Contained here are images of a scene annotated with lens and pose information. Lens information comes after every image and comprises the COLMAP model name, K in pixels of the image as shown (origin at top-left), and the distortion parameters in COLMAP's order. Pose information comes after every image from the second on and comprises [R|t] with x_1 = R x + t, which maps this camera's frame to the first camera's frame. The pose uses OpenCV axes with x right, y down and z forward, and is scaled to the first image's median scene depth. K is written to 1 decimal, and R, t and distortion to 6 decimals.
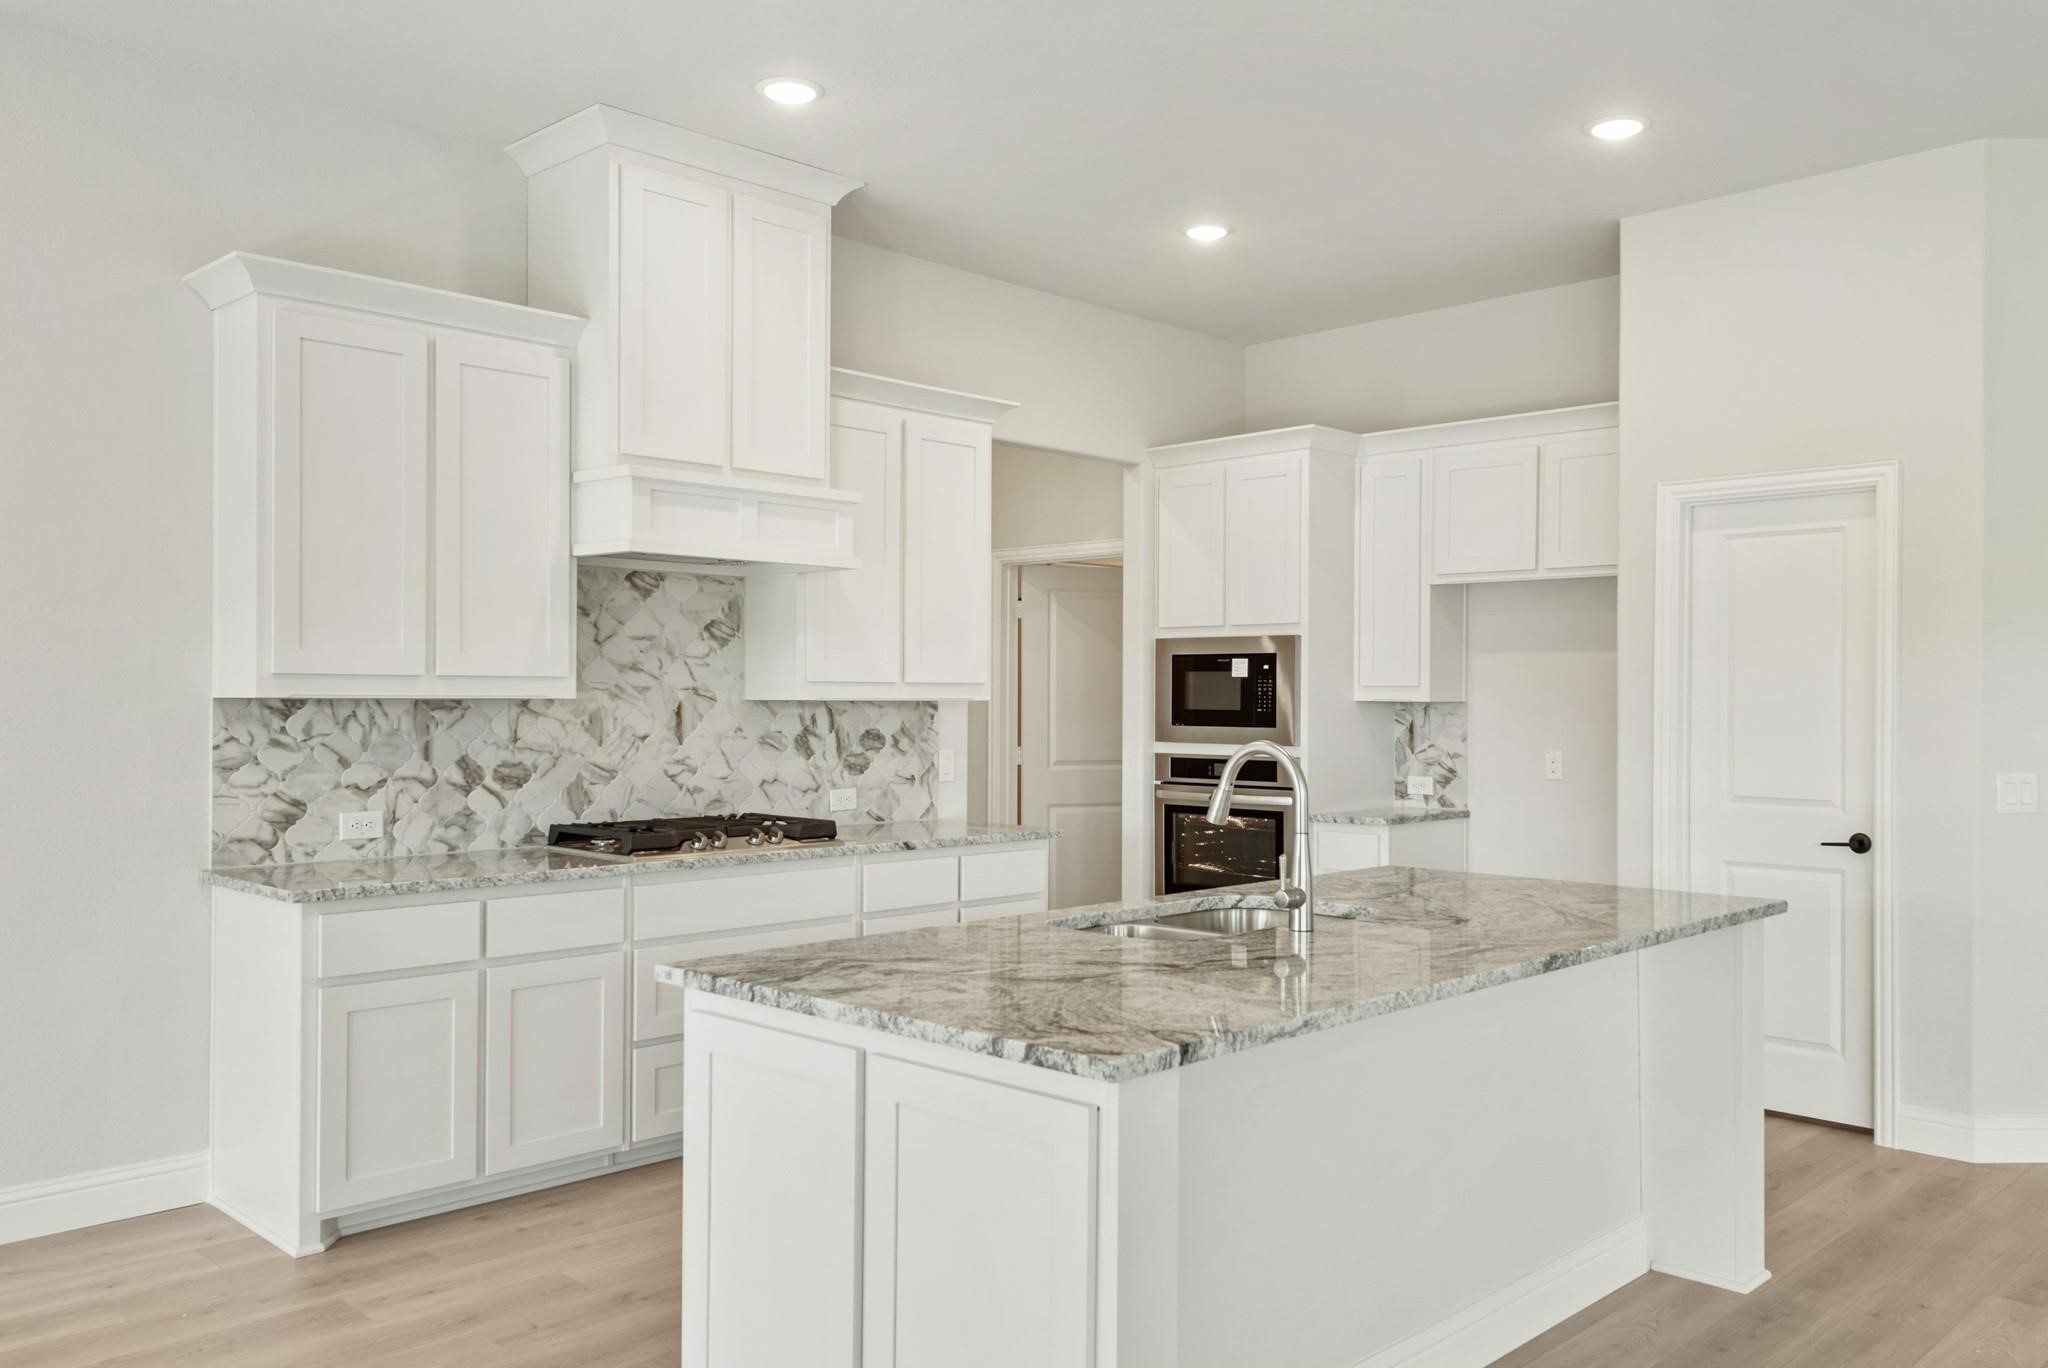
lens RADIAL K [[1510.3, 0, 1036.6], [0, 1510.3, 694.0], [0, 0, 1]] dist [-0.023391, -0.001792]
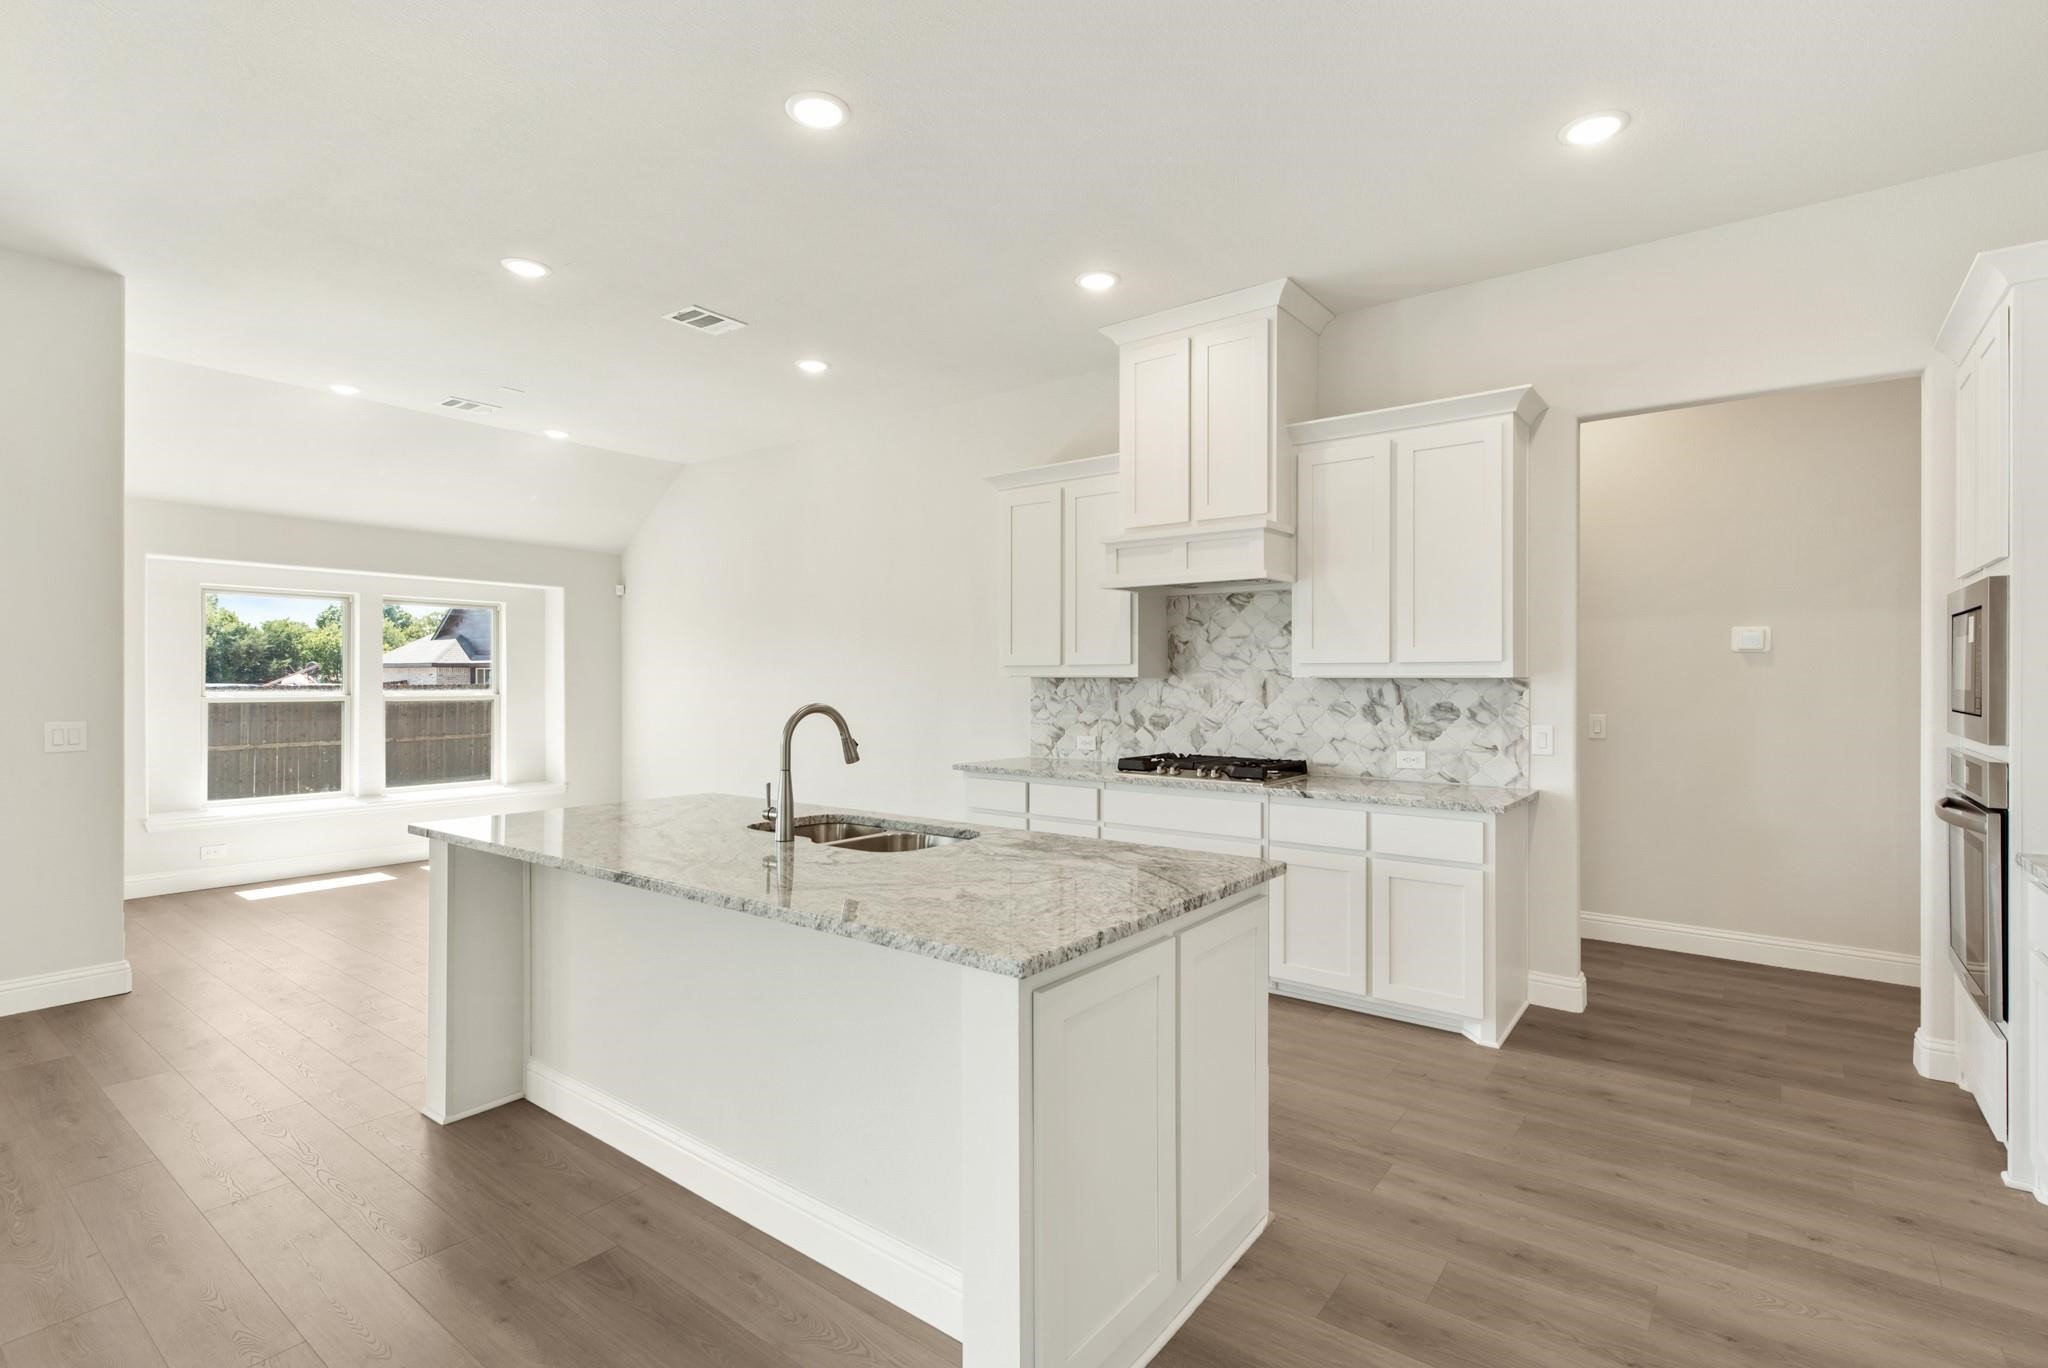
lens RADIAL K [[967.8, 0, 1041.8], [0, 967.8, 672.4], [0, 0, 1]] dist [-0.001176, -0.000321]
pose [[0.133617, -0.008422, -0.990997, 0.669130], [0.003163, 0.999962, -0.008071, 0.005449], [0.991028, -0.002056, 0.133638, 0.667634]]
